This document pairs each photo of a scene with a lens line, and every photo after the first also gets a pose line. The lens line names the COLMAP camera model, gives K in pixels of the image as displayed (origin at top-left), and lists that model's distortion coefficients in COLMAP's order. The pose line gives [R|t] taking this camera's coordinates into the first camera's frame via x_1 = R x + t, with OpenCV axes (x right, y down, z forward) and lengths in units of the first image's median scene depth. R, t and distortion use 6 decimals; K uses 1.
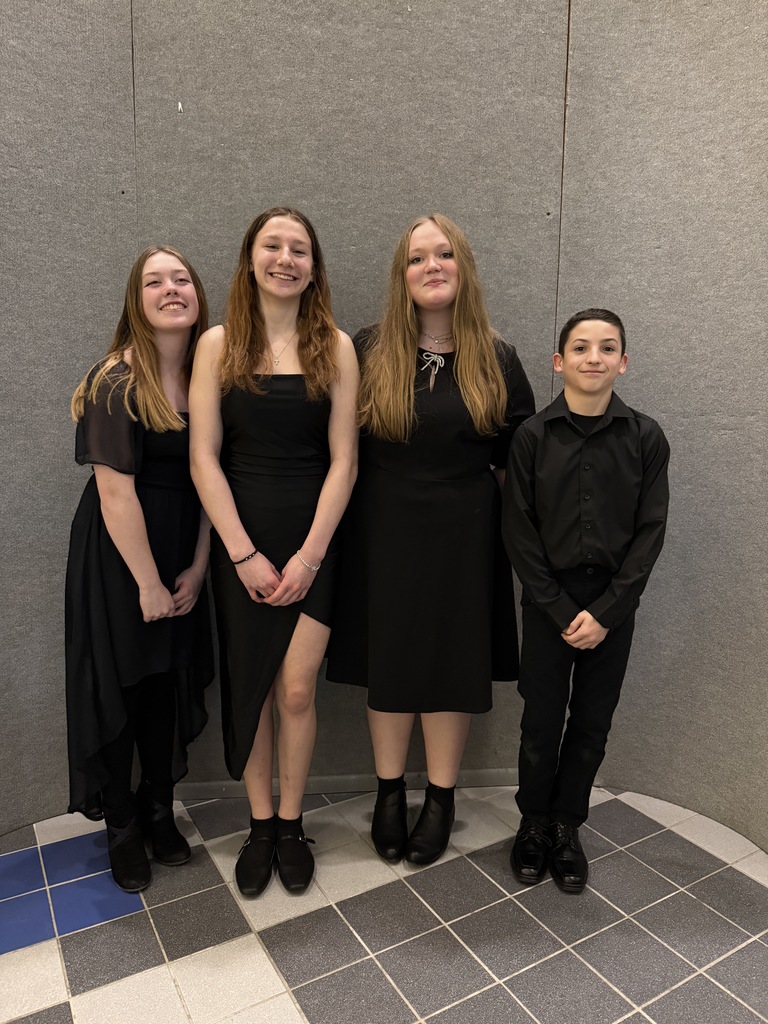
lens RADIAL K [[713.1, 0, 384.3], [0, 713.1, 508.2], [0, 0, 1]] dist [-0.029113, 0.010247]
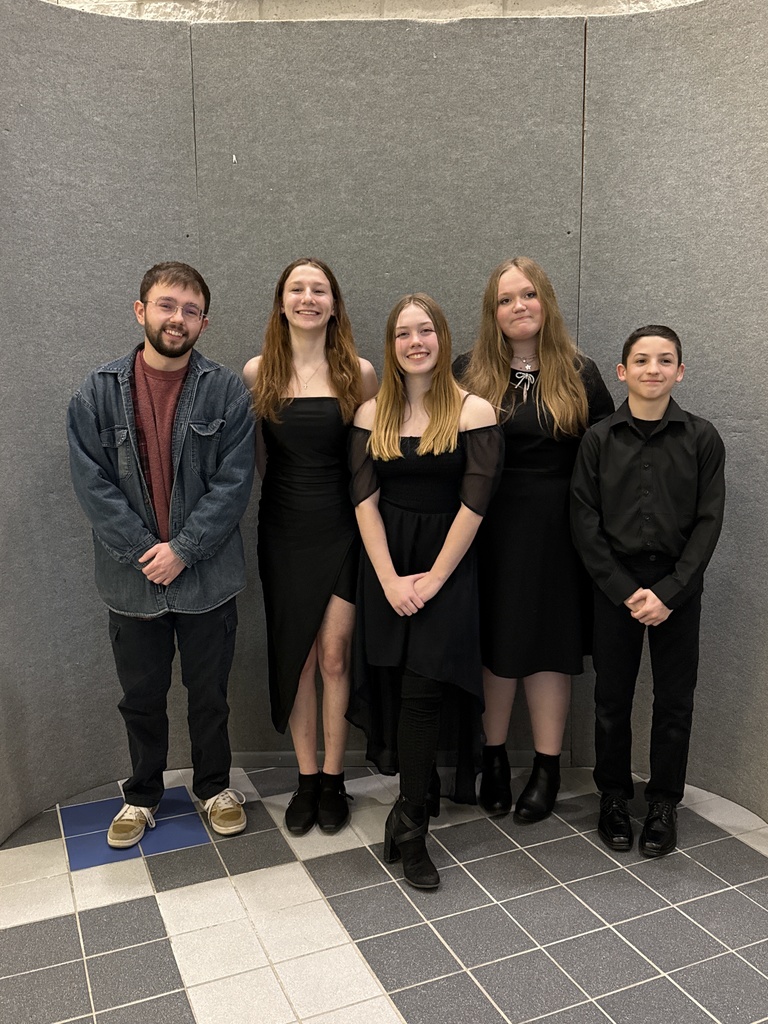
lens RADIAL K [[899.0, 0, 382.4], [0, 899.0, 514.1], [0, 0, 1]] dist [-0.007093, -0.038134]
pose [[0.990943, -0.004501, -0.134205, 0.139066], [0.006723, 0.999848, 0.016111, -0.013119], [0.134112, -0.016867, 0.990823, -0.413657]]
